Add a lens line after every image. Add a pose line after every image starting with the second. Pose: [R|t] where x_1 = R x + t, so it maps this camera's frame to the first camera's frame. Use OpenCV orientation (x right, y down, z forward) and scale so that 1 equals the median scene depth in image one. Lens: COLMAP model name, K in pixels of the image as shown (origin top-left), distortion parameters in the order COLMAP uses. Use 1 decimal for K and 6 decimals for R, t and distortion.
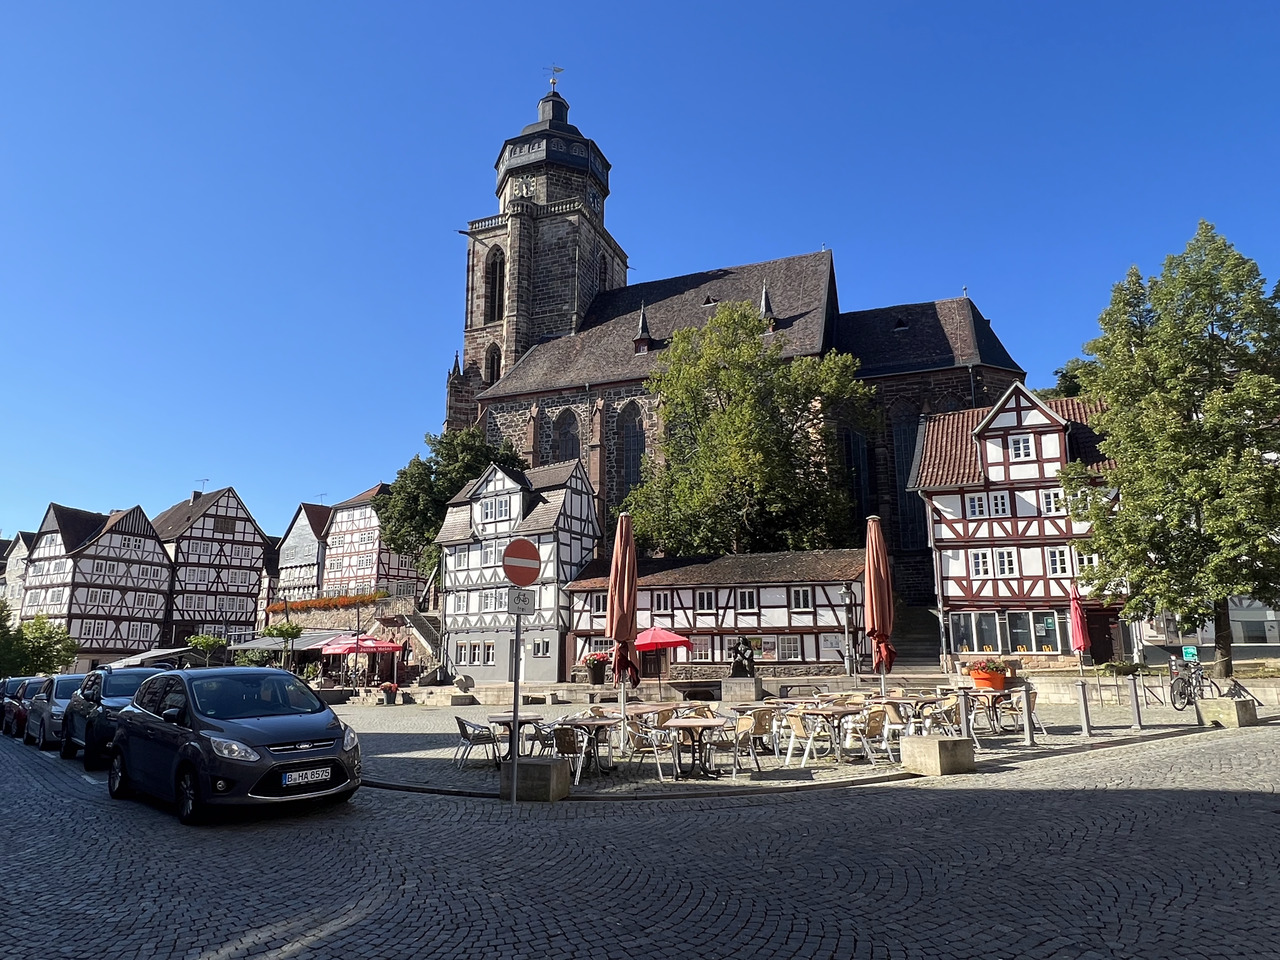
lens RADIAL K [[826.0, 0, 638.5], [0, 826.0, 483.4], [0, 0, 1]] dist [0.001039, -0.002685]
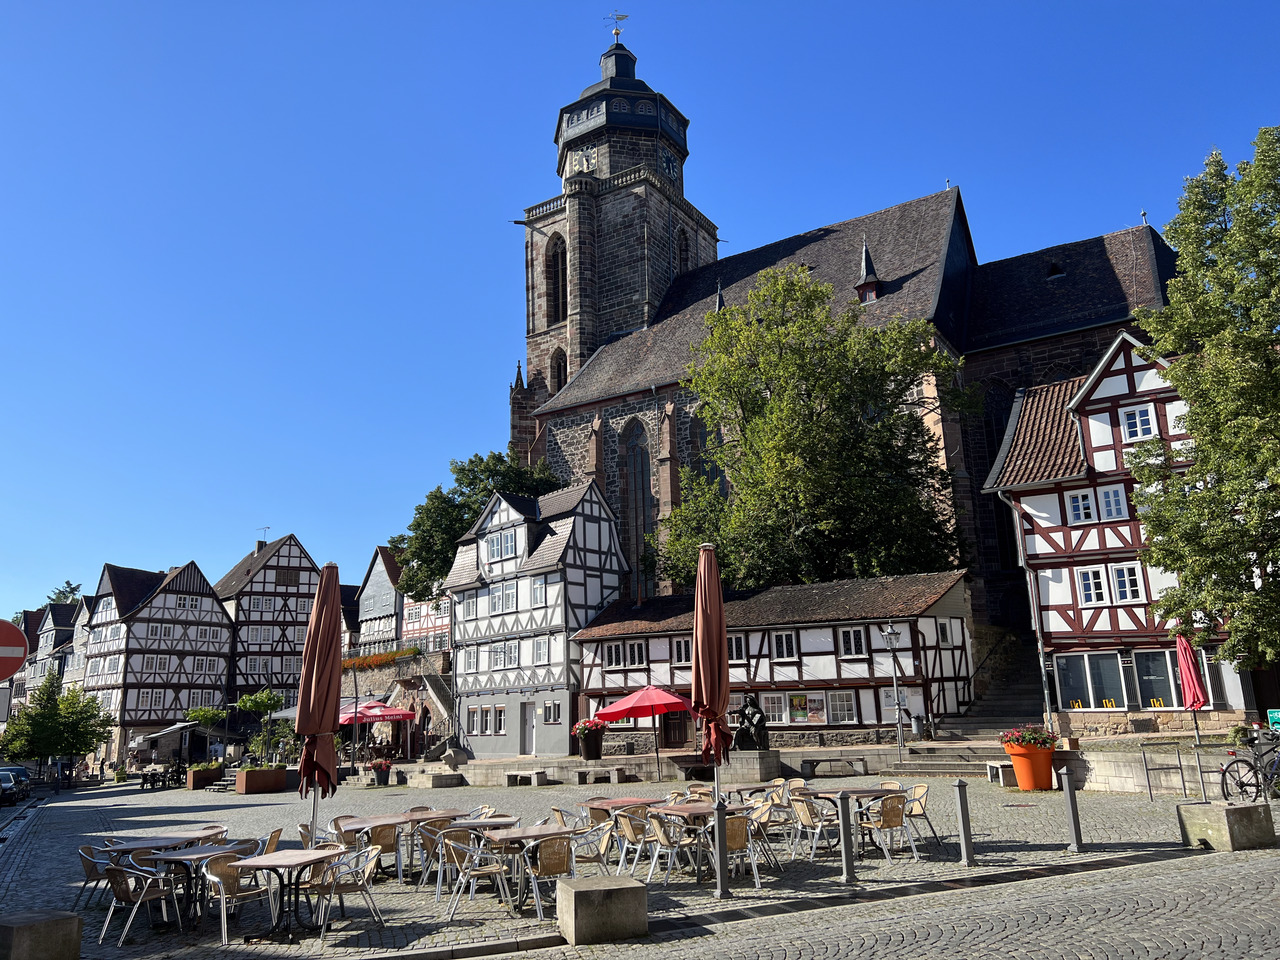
lens RADIAL K [[967.8, 0, 628.0], [0, 967.8, 481.4], [0, 0, 1]] dist [0.071089, -0.090781]
pose [[0.978985, -0.070685, -0.191288, 0.150298], [0.066681, 0.997401, -0.027298, 0.001273], [0.192721, 0.013969, 0.981154, 0.059133]]
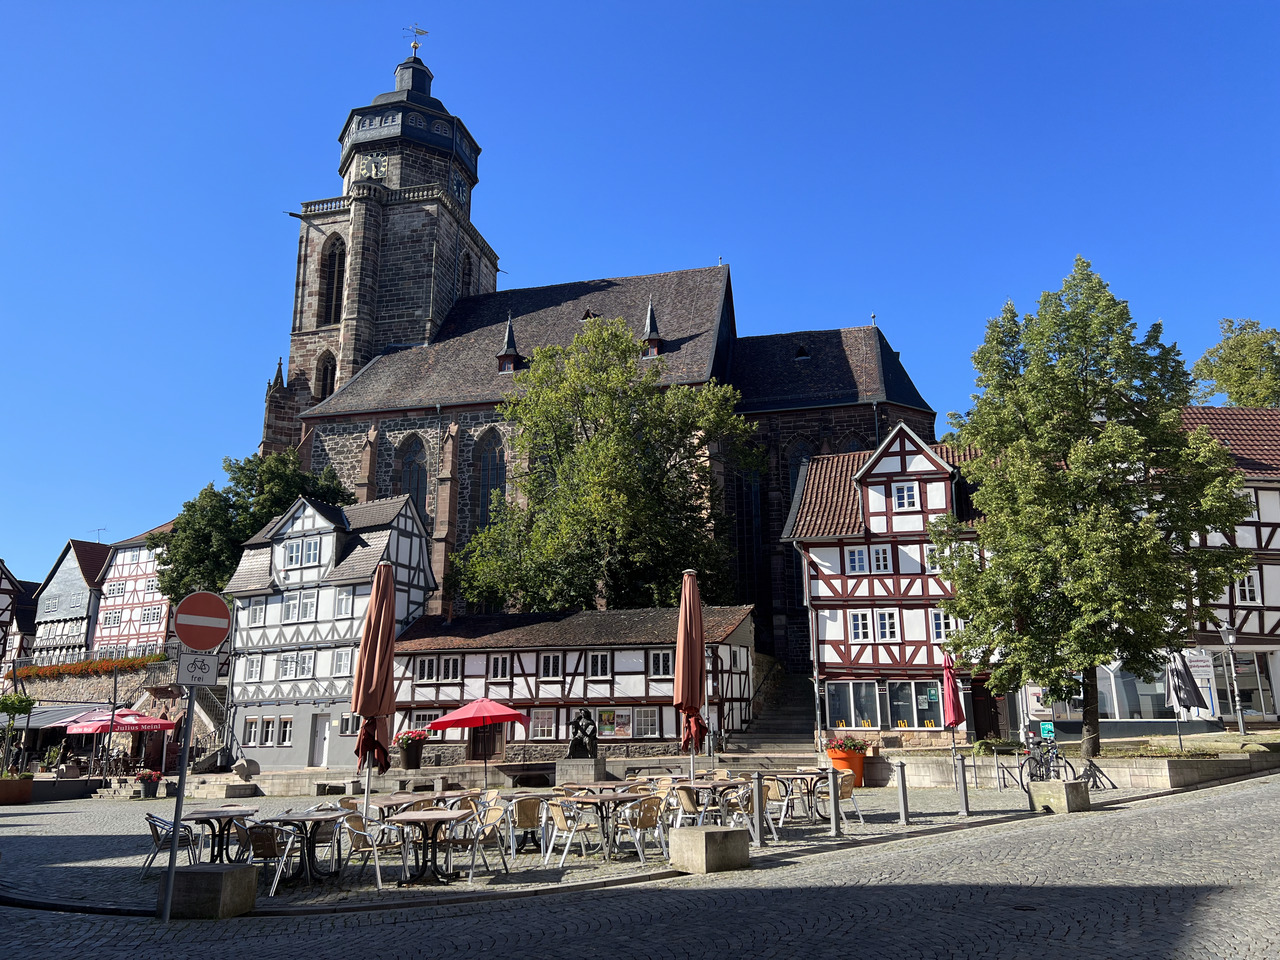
lens RADIAL K [[967.8, 0, 653.2], [0, 967.8, 485.6], [0, 0, 1]] dist [0.071089, -0.090781]
pose [[0.990675, 0.030125, 0.132872, 0.041762], [-0.024549, 0.998756, -0.043411, -0.001942], [-0.134015, 0.039744, 0.990182, -0.006665]]
